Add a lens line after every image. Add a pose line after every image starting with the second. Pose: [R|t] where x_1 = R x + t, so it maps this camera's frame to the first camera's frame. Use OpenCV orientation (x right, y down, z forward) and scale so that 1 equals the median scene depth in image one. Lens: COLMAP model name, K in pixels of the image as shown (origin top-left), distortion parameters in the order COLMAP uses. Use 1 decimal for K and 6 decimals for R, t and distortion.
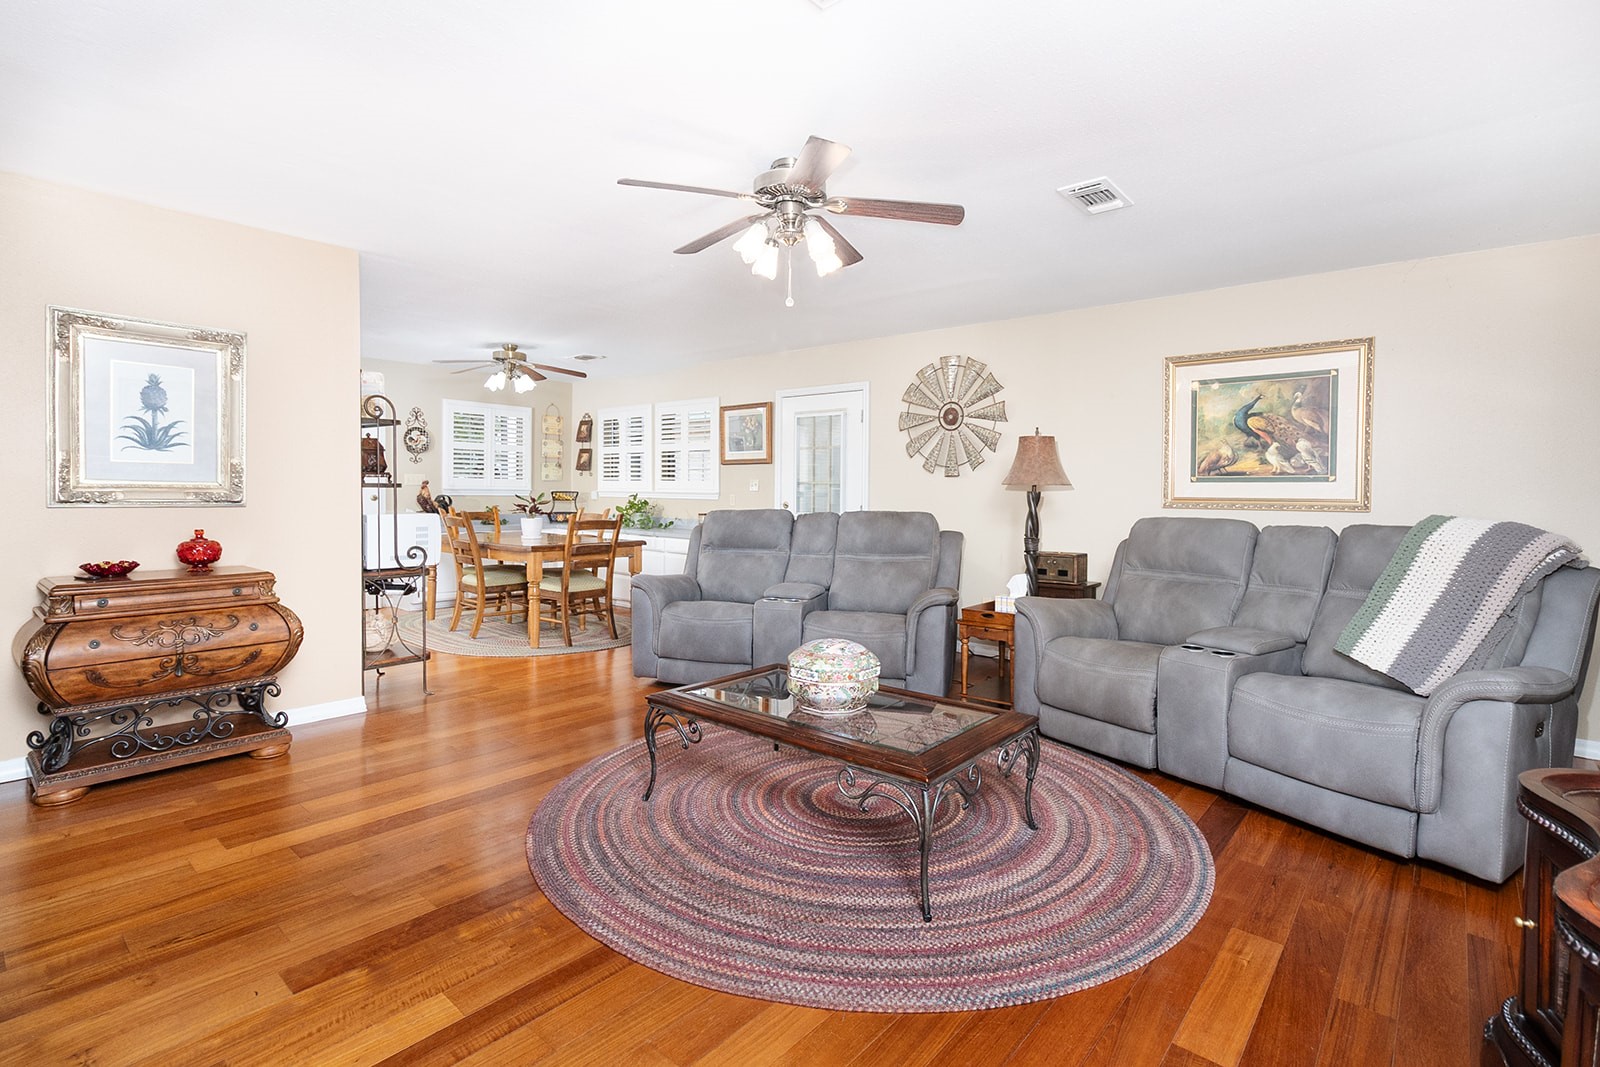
lens RADIAL K [[763.8, 0, 800.1], [0, 763.8, 506.9], [0, 0, 1]] dist [-0.000605, 0.000027]
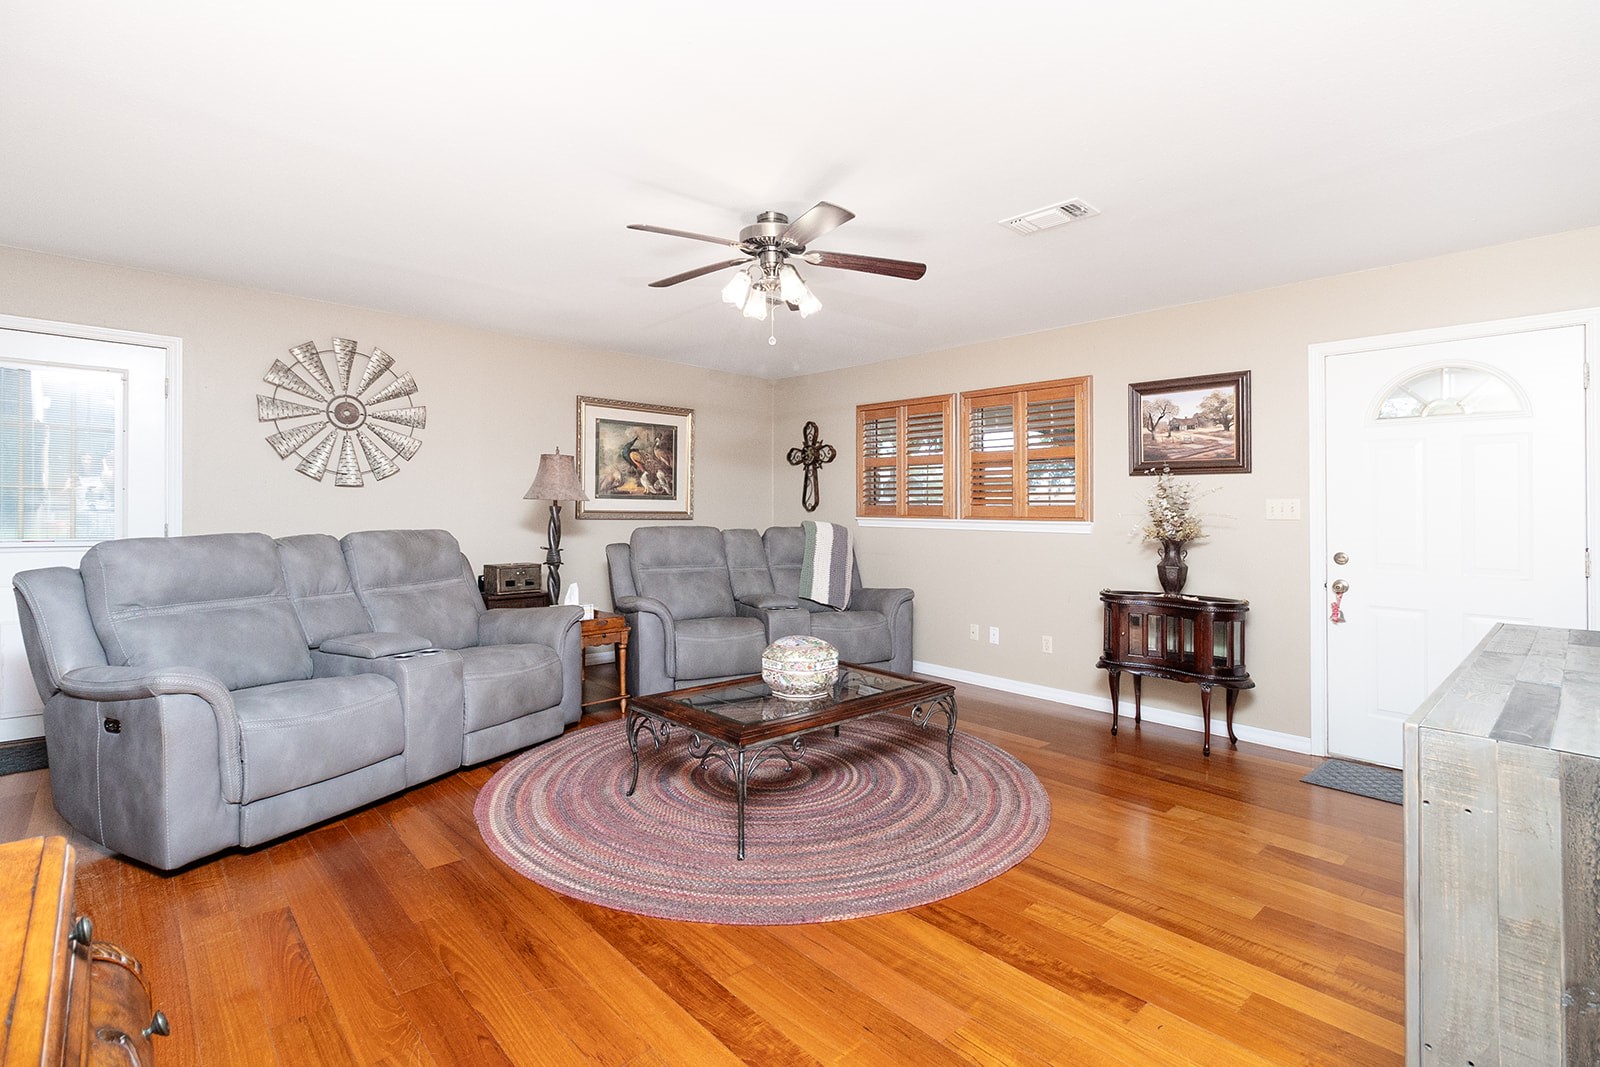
lens RADIAL K [[741.8, 0, 810.8], [0, 741.8, 502.4], [0, 0, 1]] dist [0.021872, 0.000249]
pose [[0.104011, -0.000278, 0.994576, -0.729096], [0.007955, 0.999968, -0.000552, -0.024285], [-0.994544, 0.007969, 0.104010, 0.563212]]
